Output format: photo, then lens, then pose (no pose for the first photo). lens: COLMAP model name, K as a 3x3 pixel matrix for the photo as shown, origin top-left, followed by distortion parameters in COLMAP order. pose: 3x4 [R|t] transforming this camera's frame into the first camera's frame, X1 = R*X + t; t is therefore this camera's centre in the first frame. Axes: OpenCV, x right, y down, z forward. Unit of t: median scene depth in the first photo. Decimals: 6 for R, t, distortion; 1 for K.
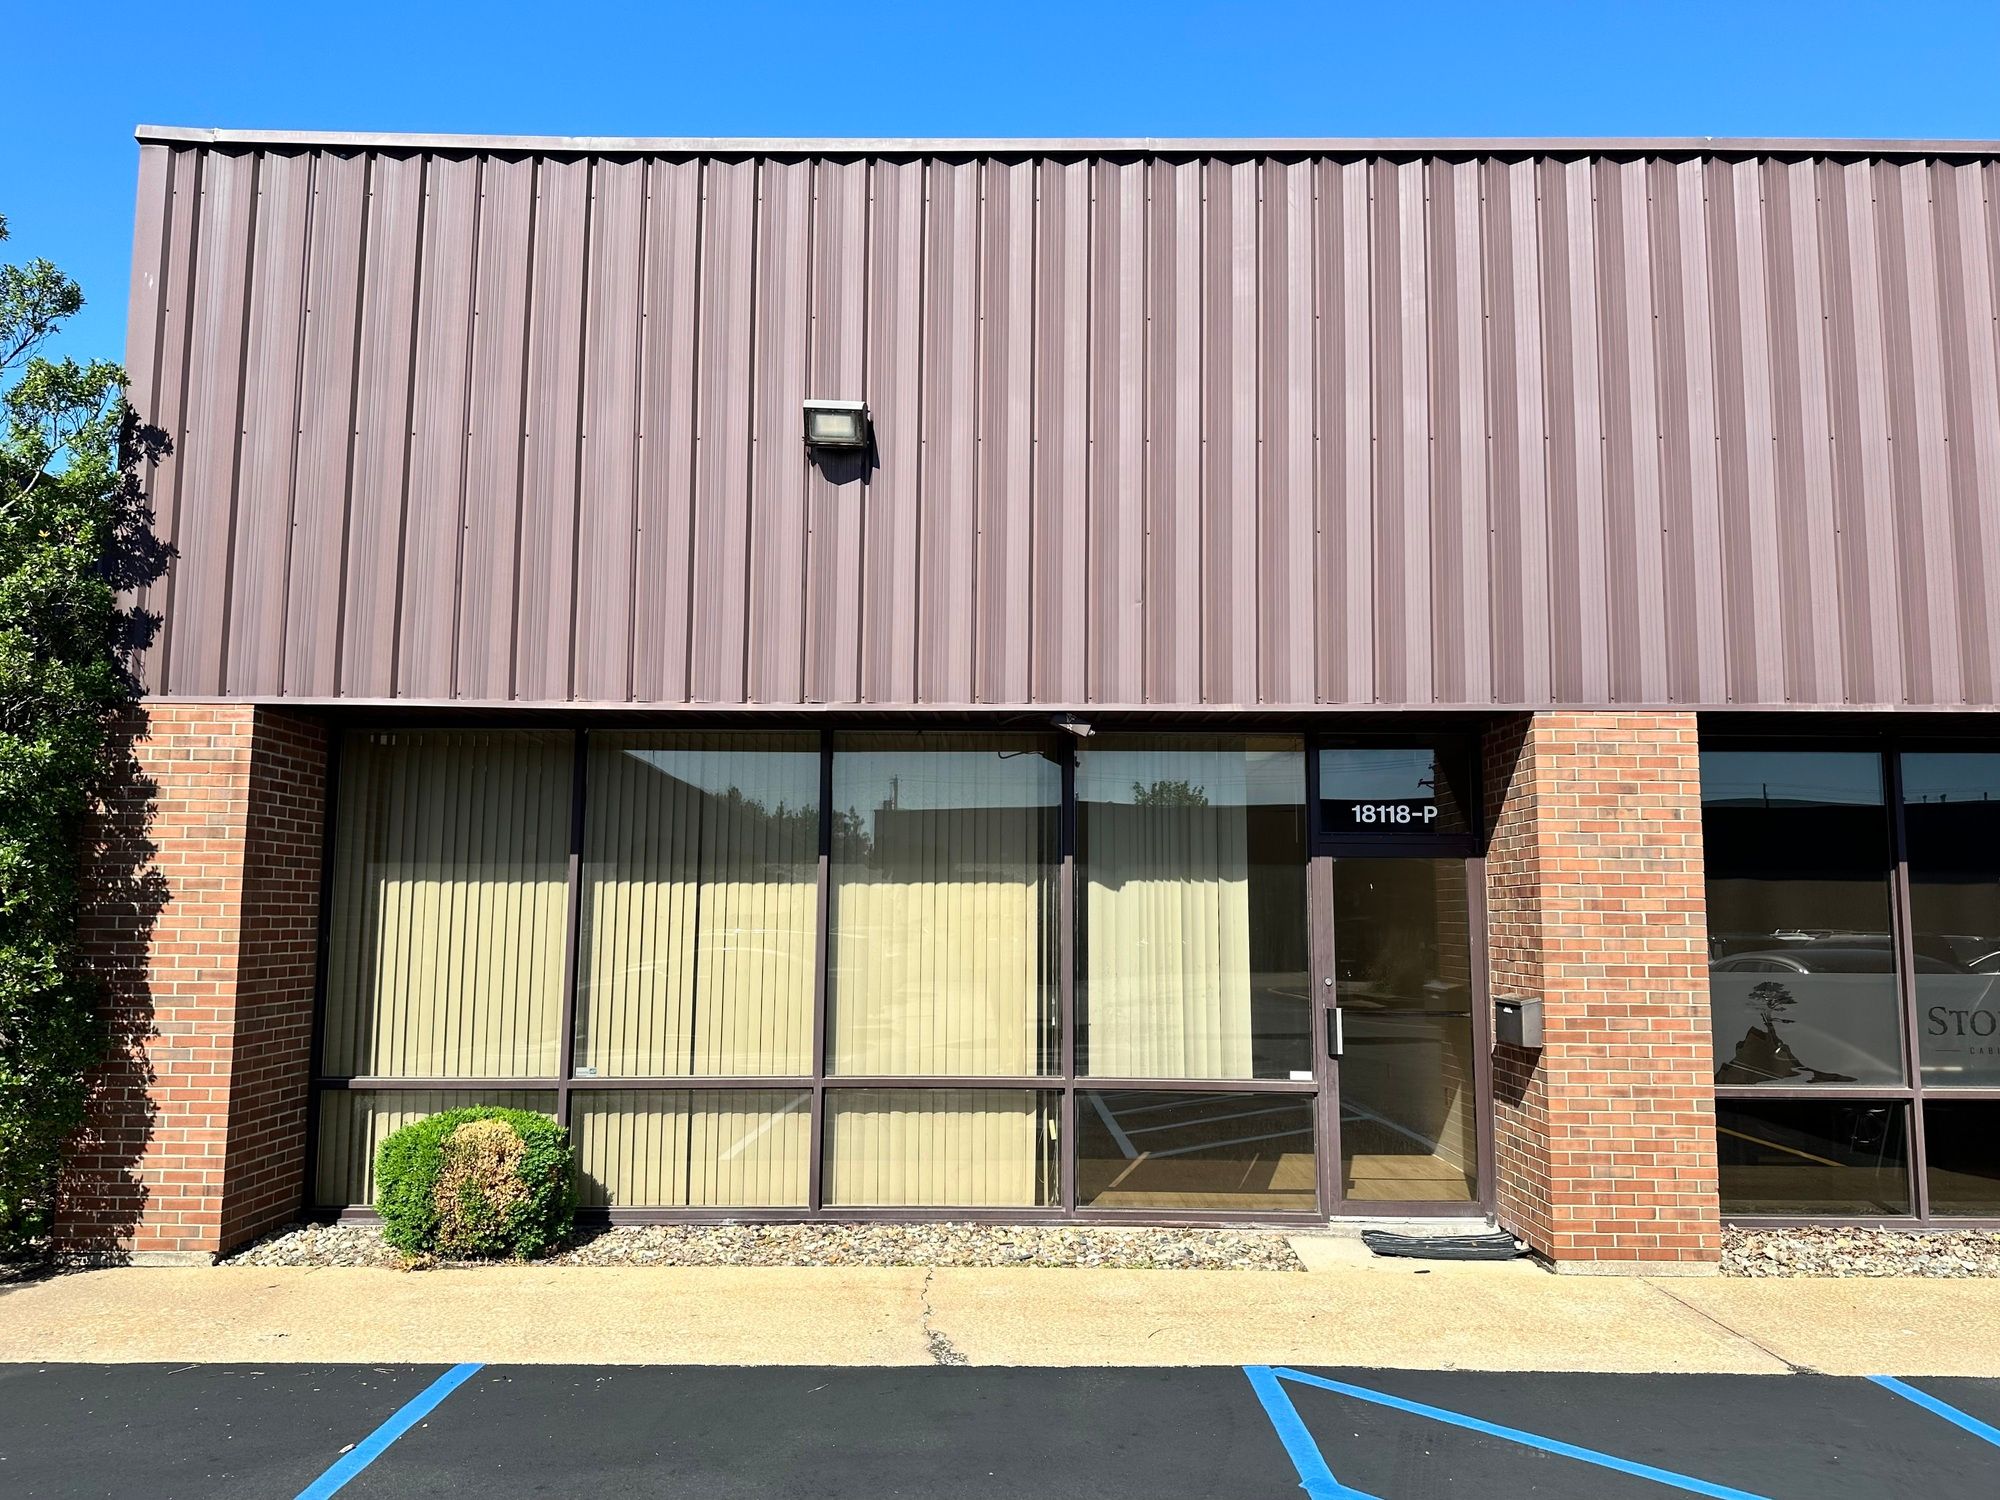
lens RADIAL K [[1446.9, 0, 1000.0], [0, 1446.9, 750.0], [0, 0, 1]] dist [0.040571, -0.050138]
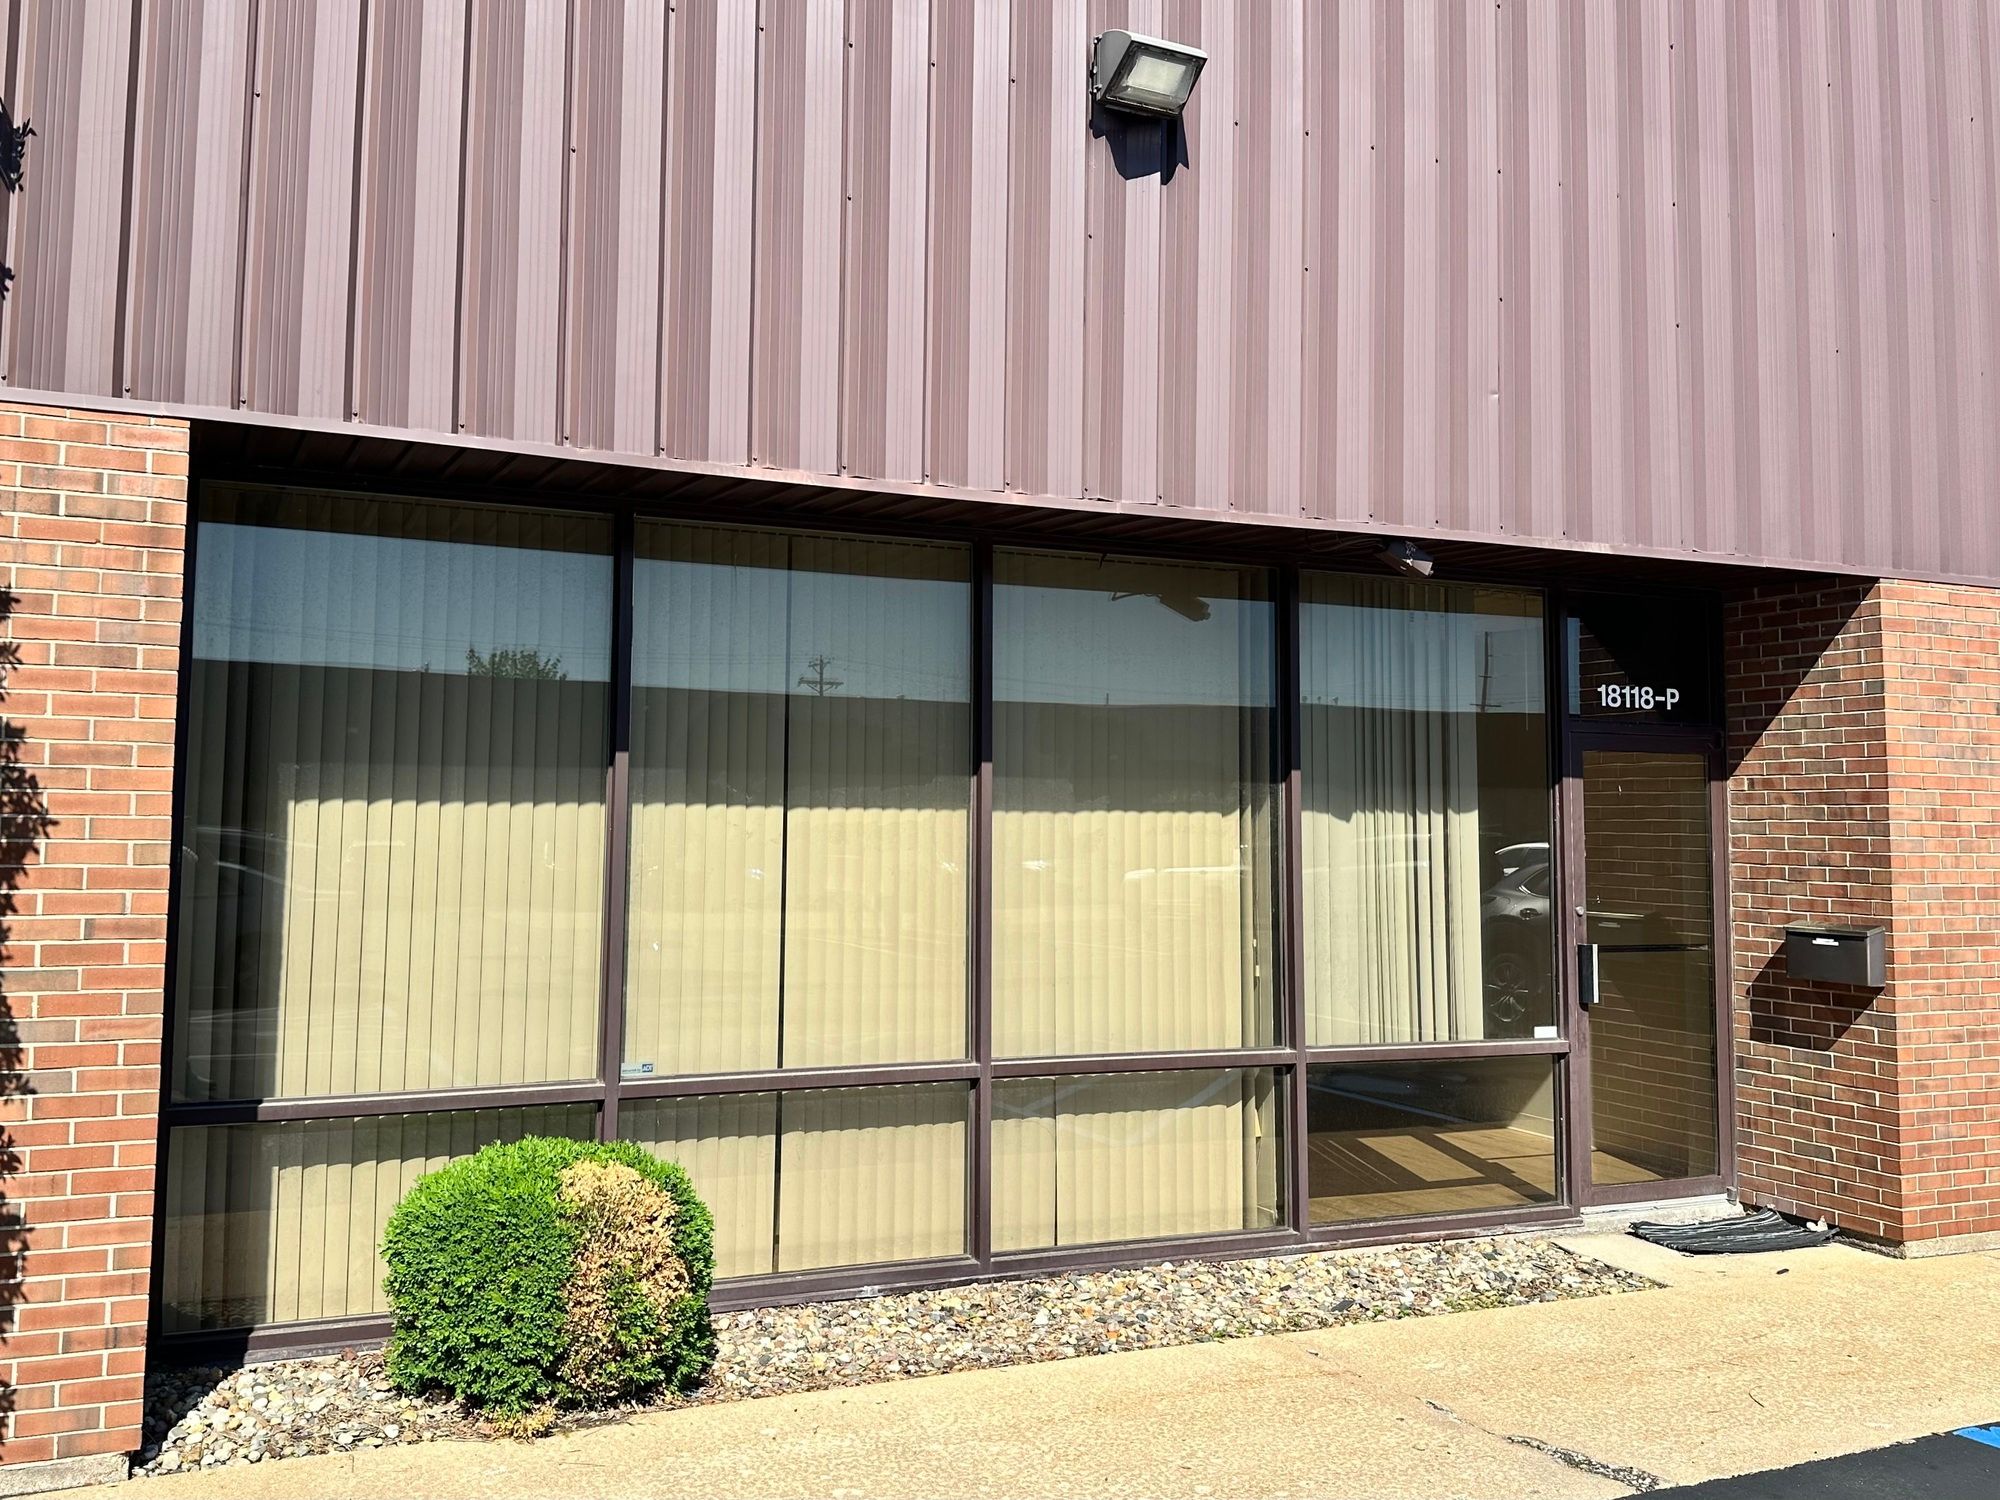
lens RADIAL K [[1782.2, 0, 998.7], [0, 1782.2, 668.4], [0, 0, 1]] dist [0.005077, -0.004579]
pose [[0.916312, 0.039800, 0.398483, -0.488793], [-0.051103, 0.998535, 0.017779, 0.032034], [-0.397192, -0.036654, 0.917003, 0.277510]]
